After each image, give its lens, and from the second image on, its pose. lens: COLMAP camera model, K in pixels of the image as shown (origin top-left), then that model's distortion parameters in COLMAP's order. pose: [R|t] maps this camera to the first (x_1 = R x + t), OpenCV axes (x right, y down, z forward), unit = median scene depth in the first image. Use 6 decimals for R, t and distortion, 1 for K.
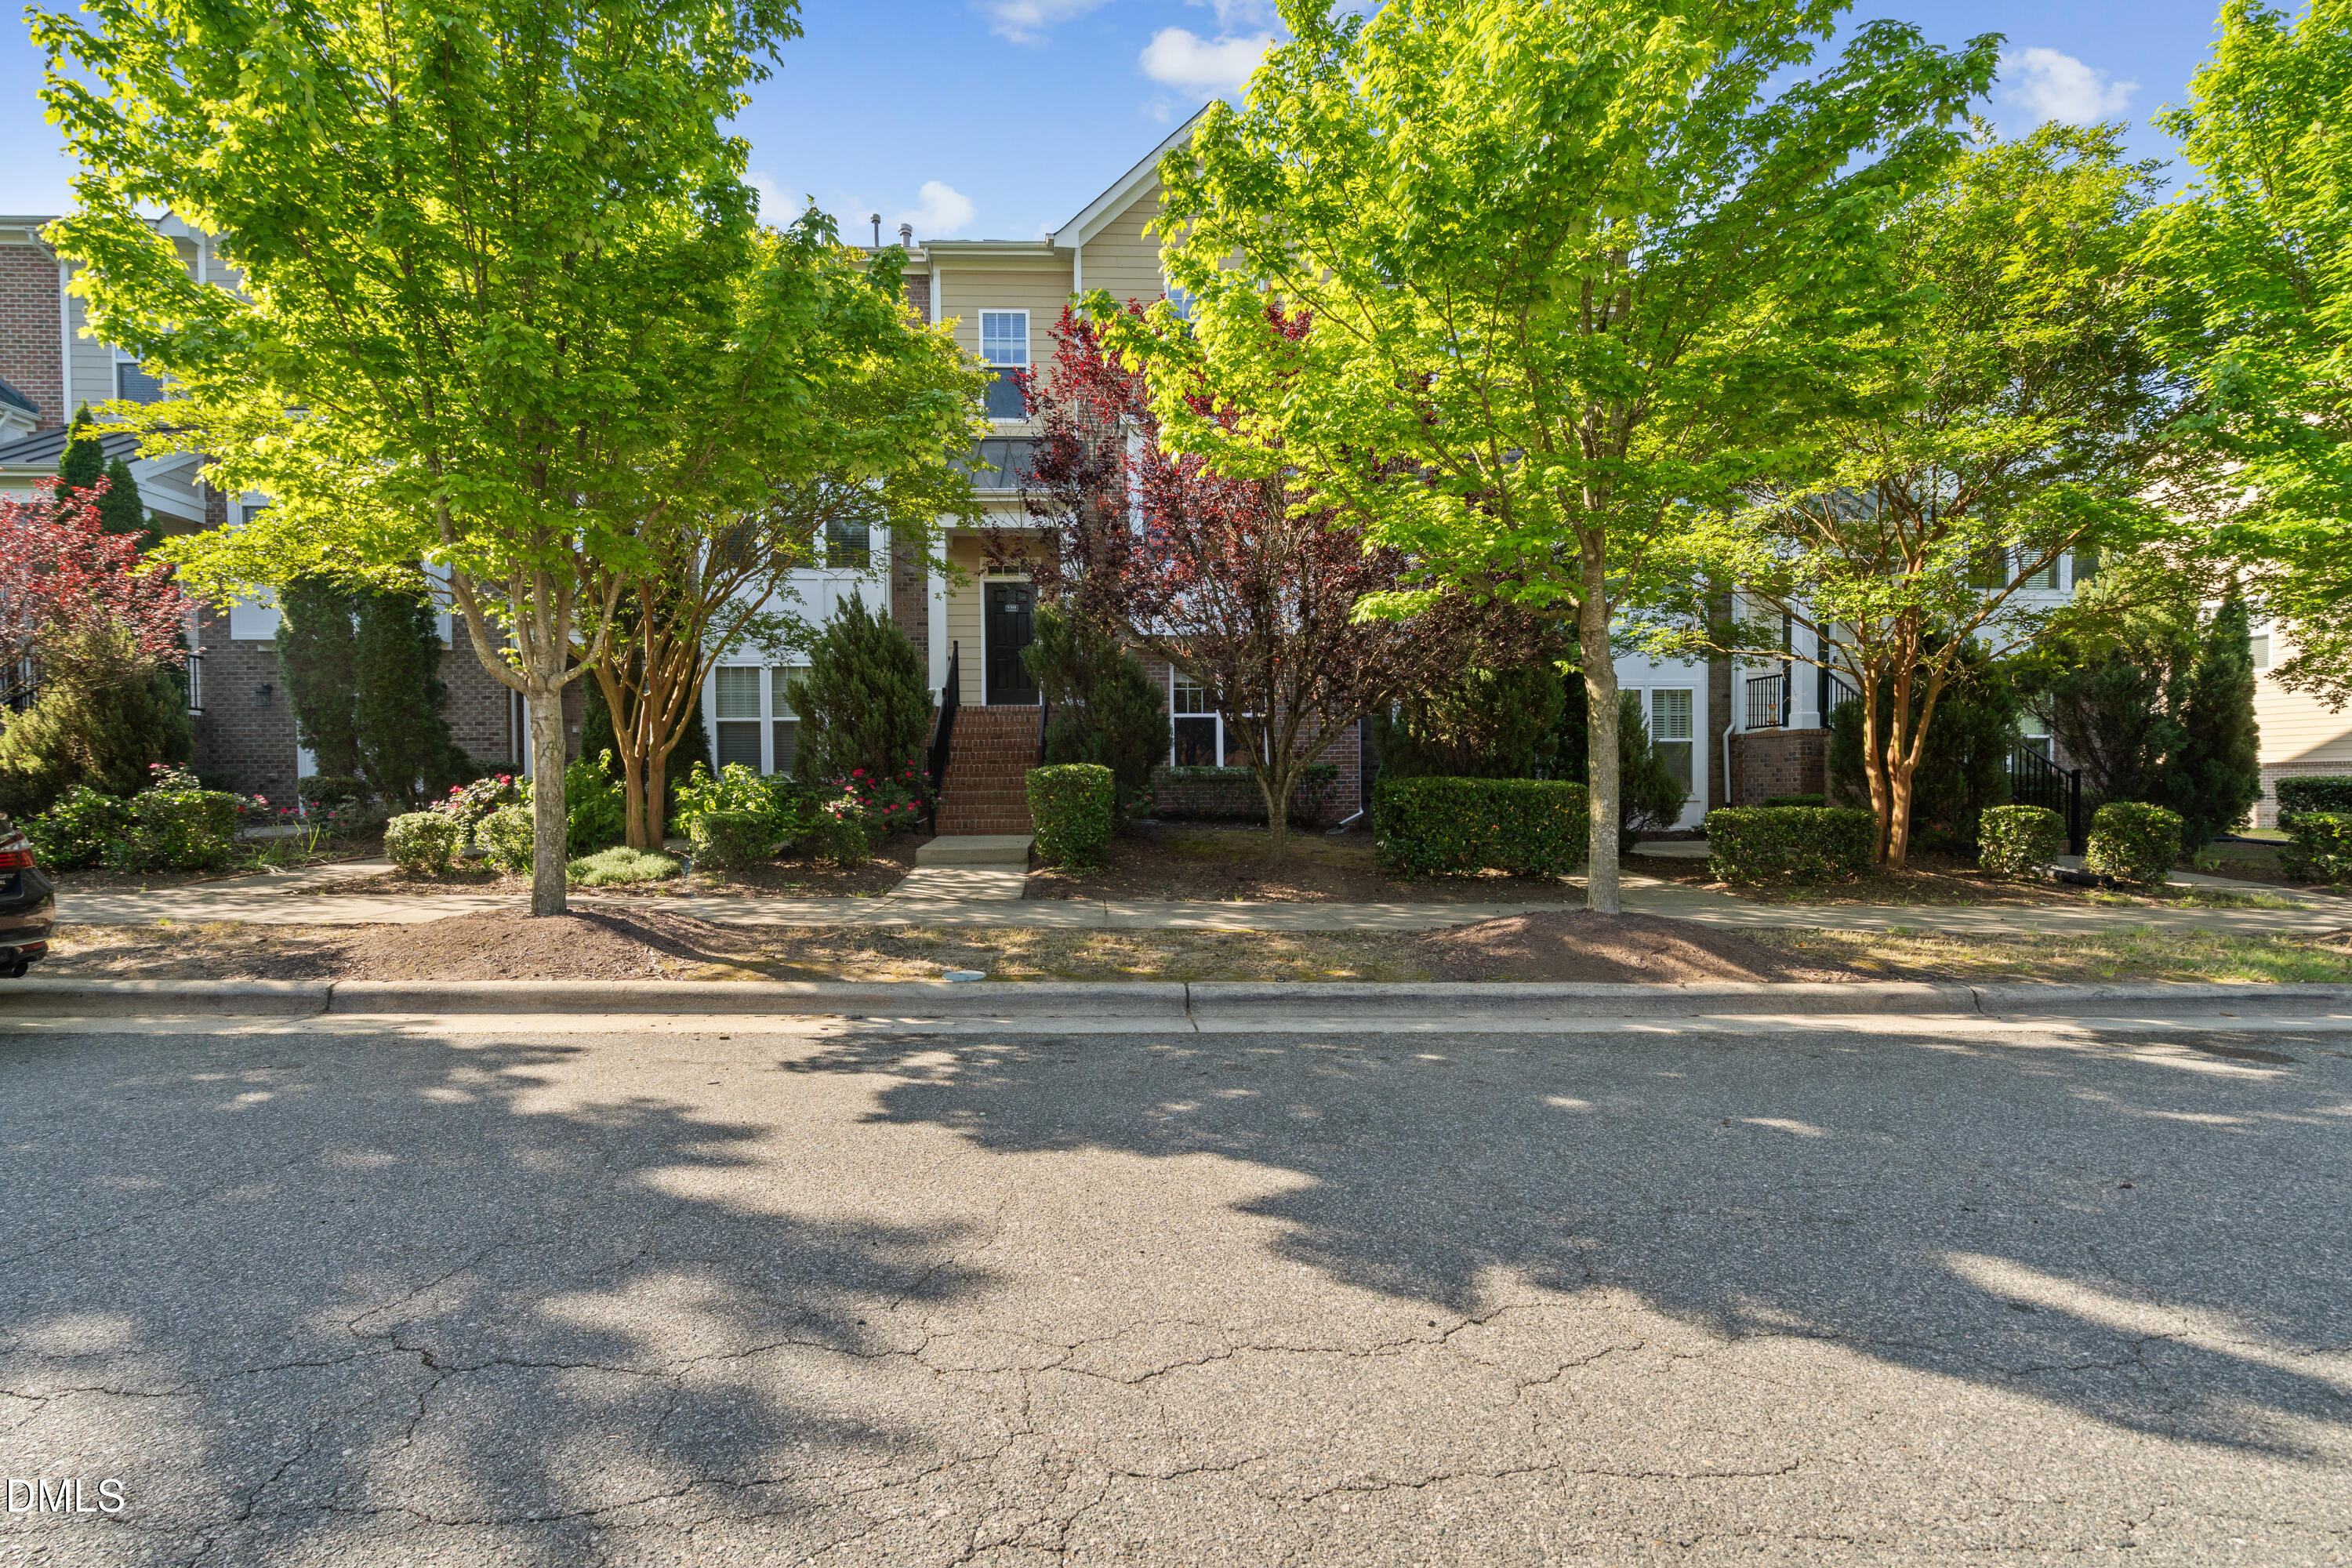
lens RADIAL K [[1078.9, 0, 1142.2], [0, 1078.9, 812.8], [0, 0, 1]] dist [0.000177, 0.000131]
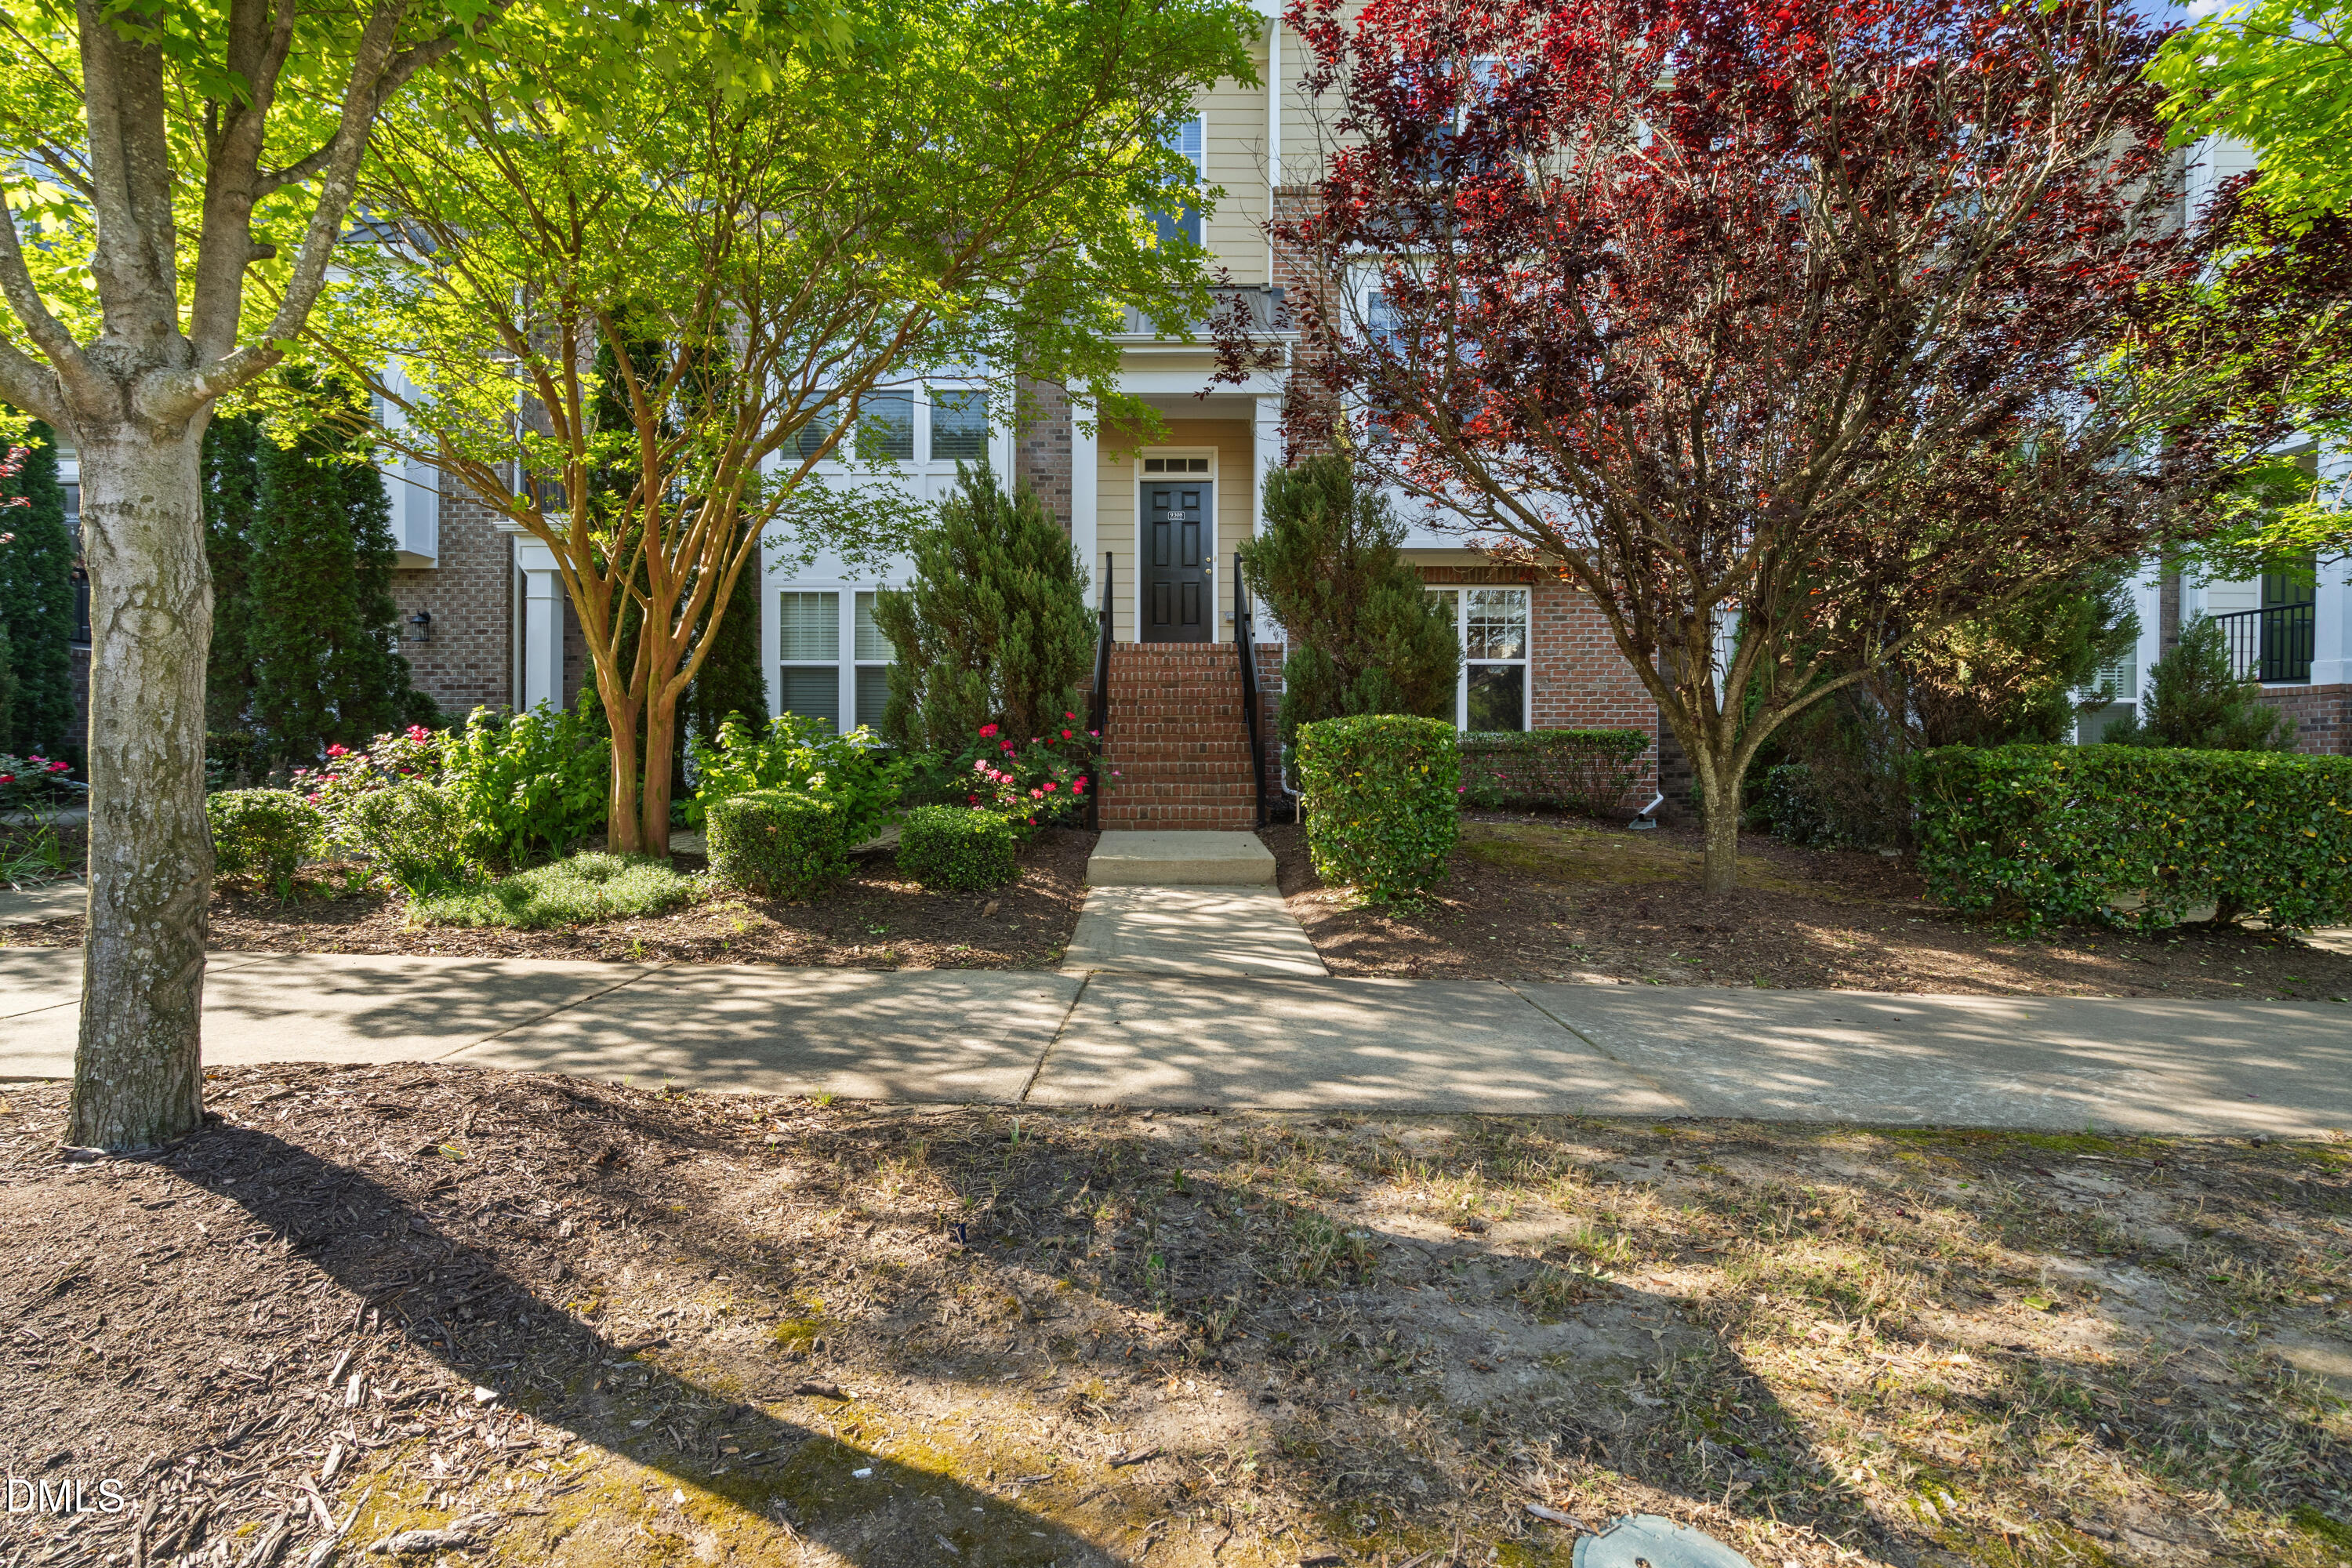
lens RADIAL K [[1069.3, 0, 1173.4], [0, 1069.3, 768.2], [0, 0, 1]] dist [-0.006490, -0.000413]
pose [[0.999134, 0.010496, -0.040261, -0.148783], [-0.011175, 0.999798, -0.016690, -0.007208], [0.040078, 0.017126, 0.999050, 0.439178]]
